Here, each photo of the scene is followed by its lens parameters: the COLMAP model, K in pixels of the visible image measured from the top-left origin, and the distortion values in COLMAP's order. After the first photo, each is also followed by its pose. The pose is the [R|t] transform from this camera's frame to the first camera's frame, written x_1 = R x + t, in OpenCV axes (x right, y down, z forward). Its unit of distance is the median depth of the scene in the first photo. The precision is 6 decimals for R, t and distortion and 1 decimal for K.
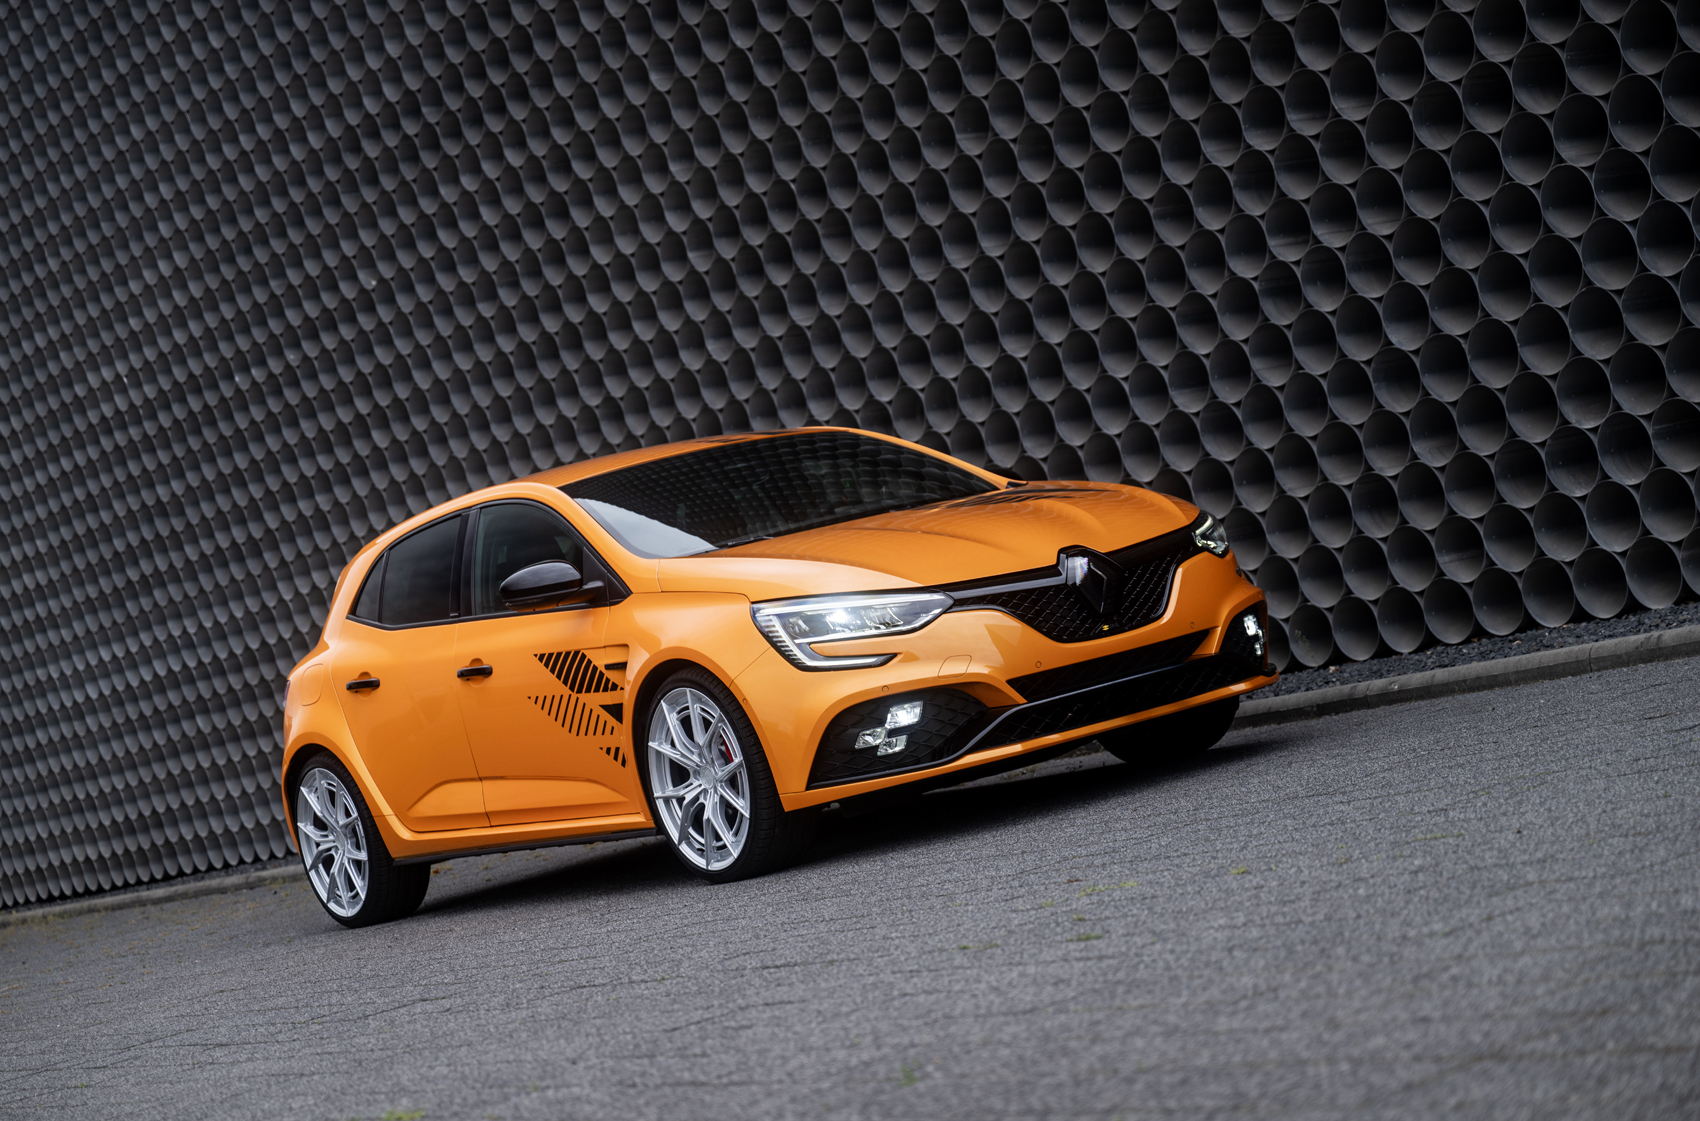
lens RADIAL K [[3402.1, 0, 850.0], [0, 3402.1, 560.5], [0, 0, 1]] dist [-0.020735, 0.252381]
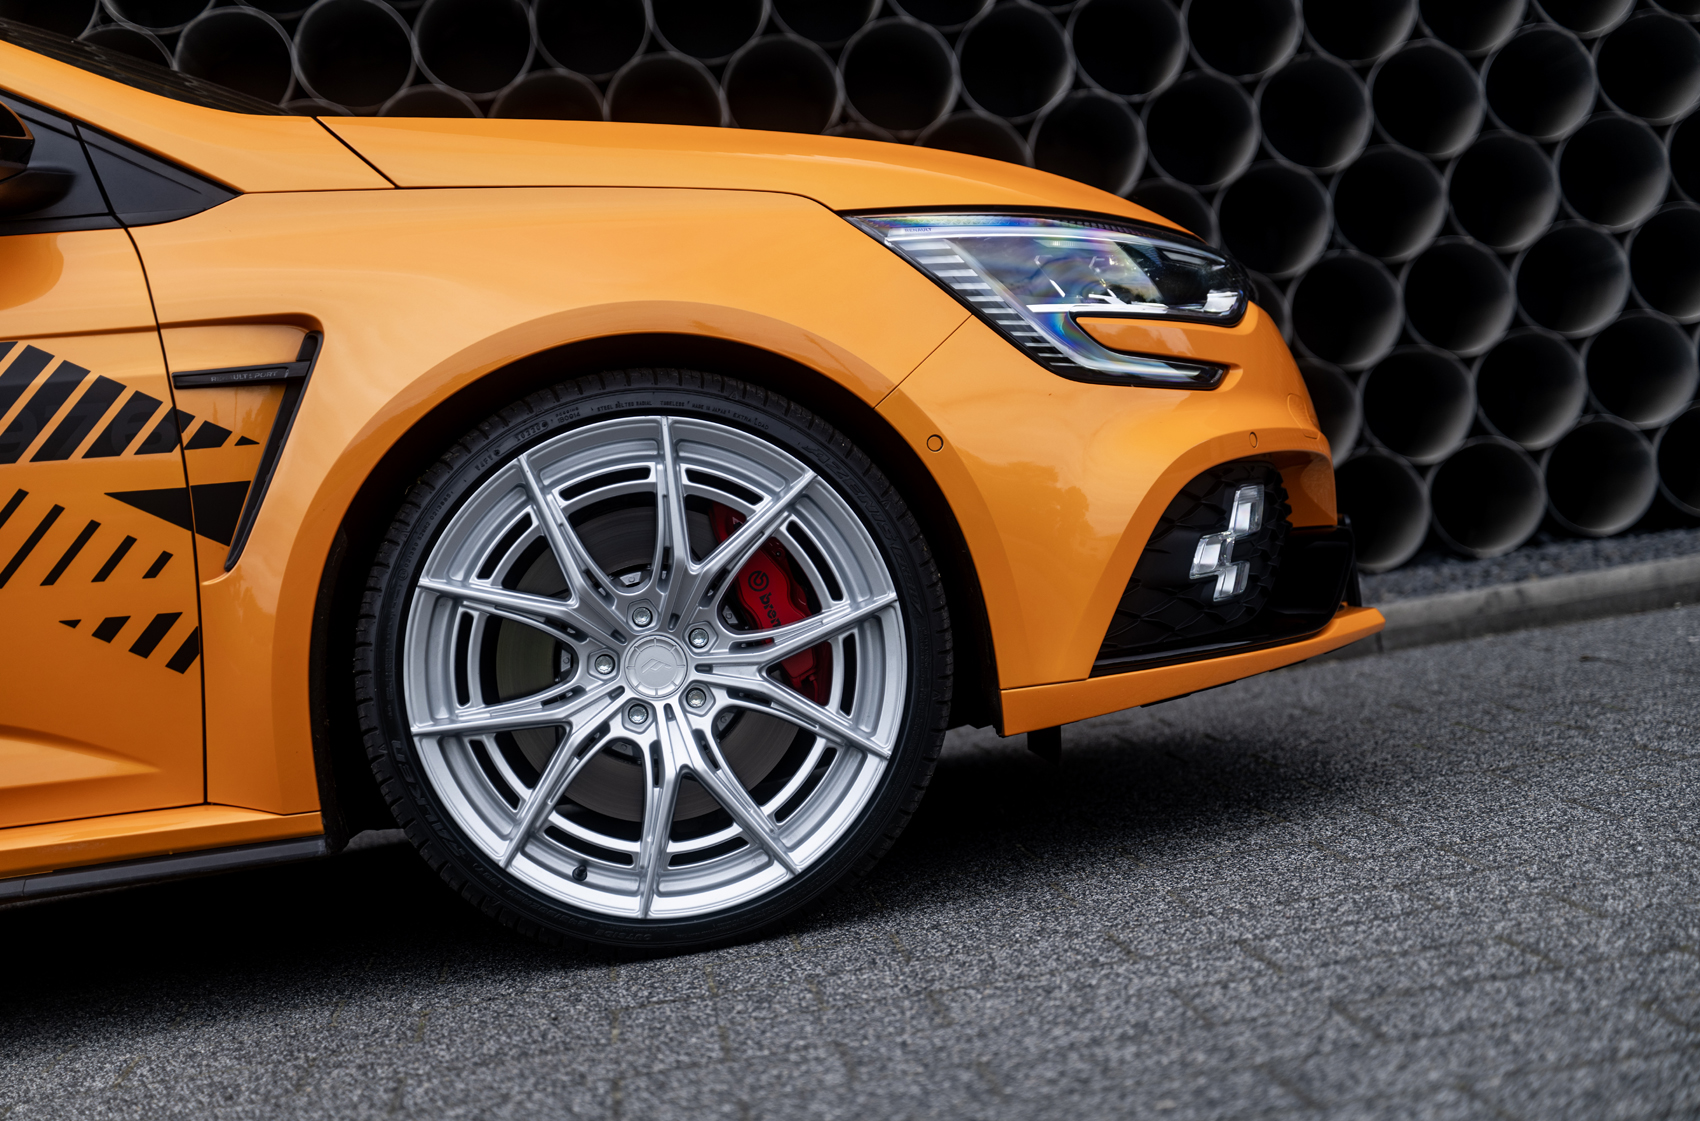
lens RADIAL K [[3402.1, 0, 850.0], [0, 3402.1, 560.5], [0, 0, 1]] dist [-0.020735, 0.252381]
pose [[0.495611, 0.122638, 0.859843, -0.338871], [0.020343, 0.988071, -0.152652, 0.105140], [-0.868307, 0.093148, 0.487203, 0.767869]]
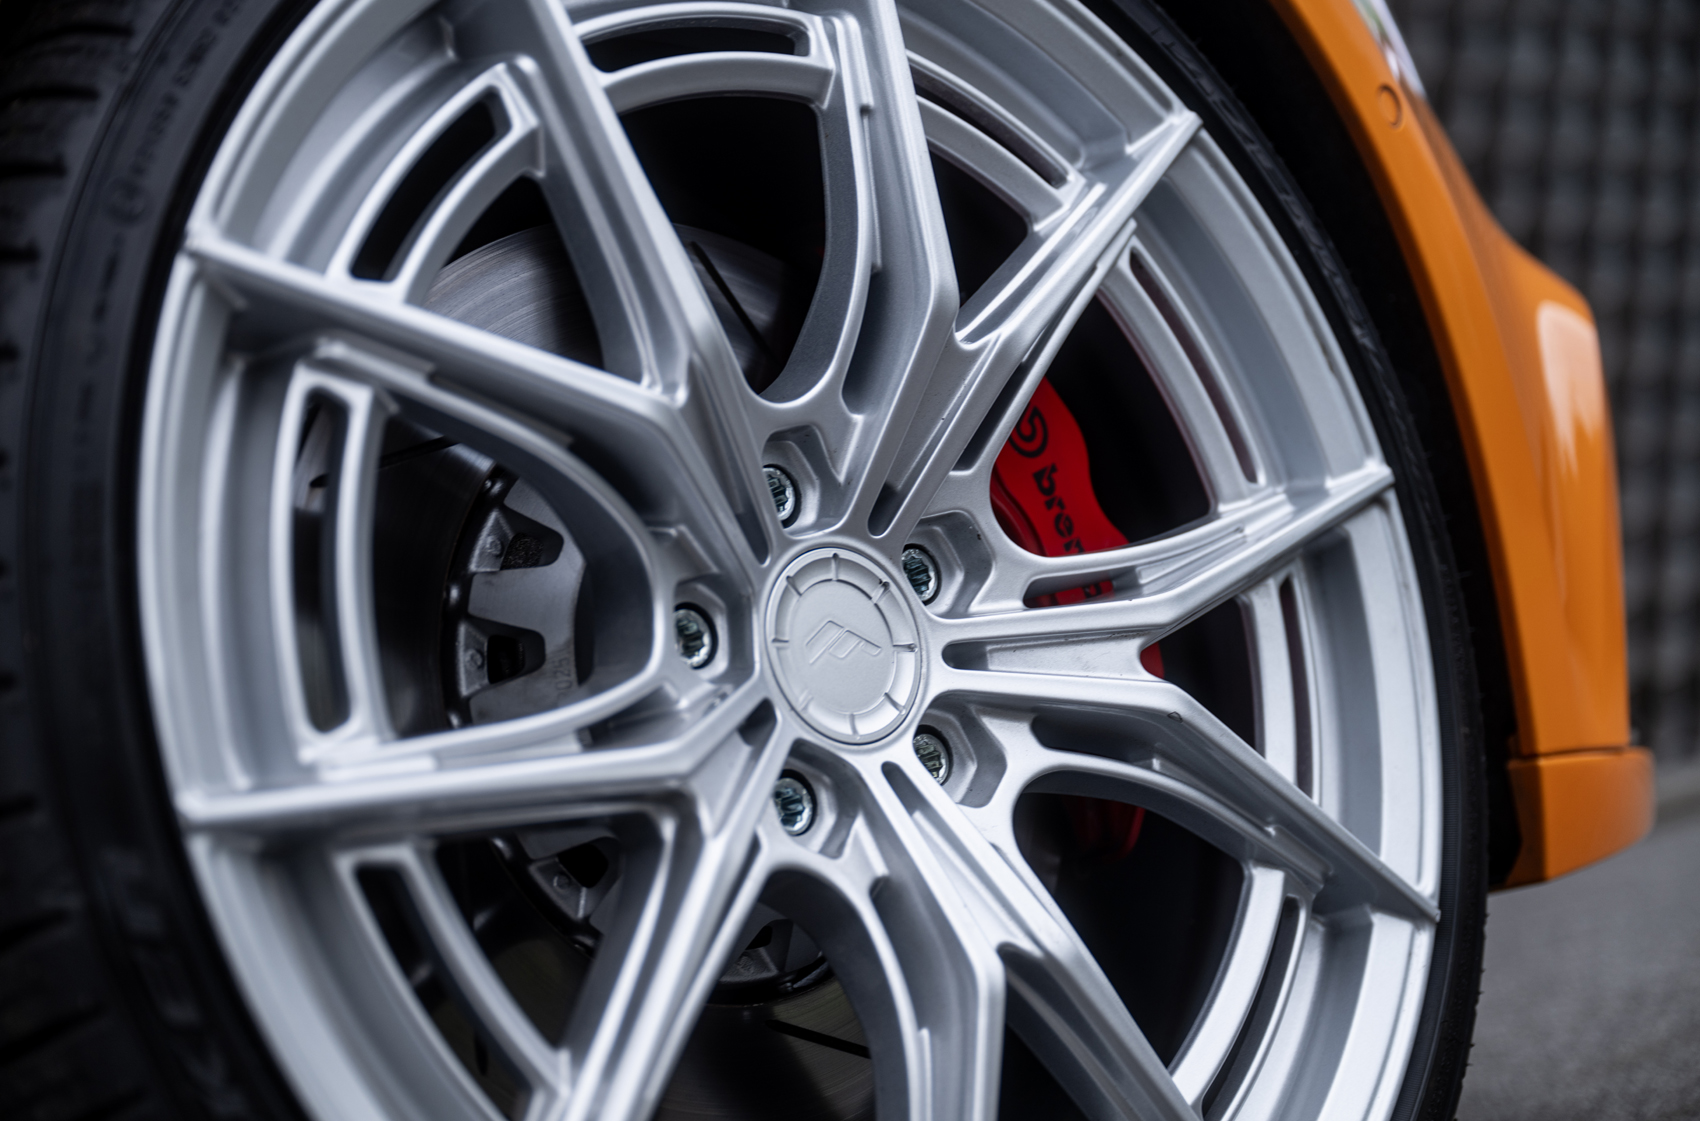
lens RADIAL K [[2779.6, 0, 822.1], [0, 2779.6, 563.7], [0, 0, 1]] dist [0.013229, -0.020800]
pose [[-0.073621, 0.347387, 0.934827, -0.125755], [0.189266, 0.925203, -0.328905, 0.088327], [-0.979162, 0.152716, -0.133862, 0.973069]]
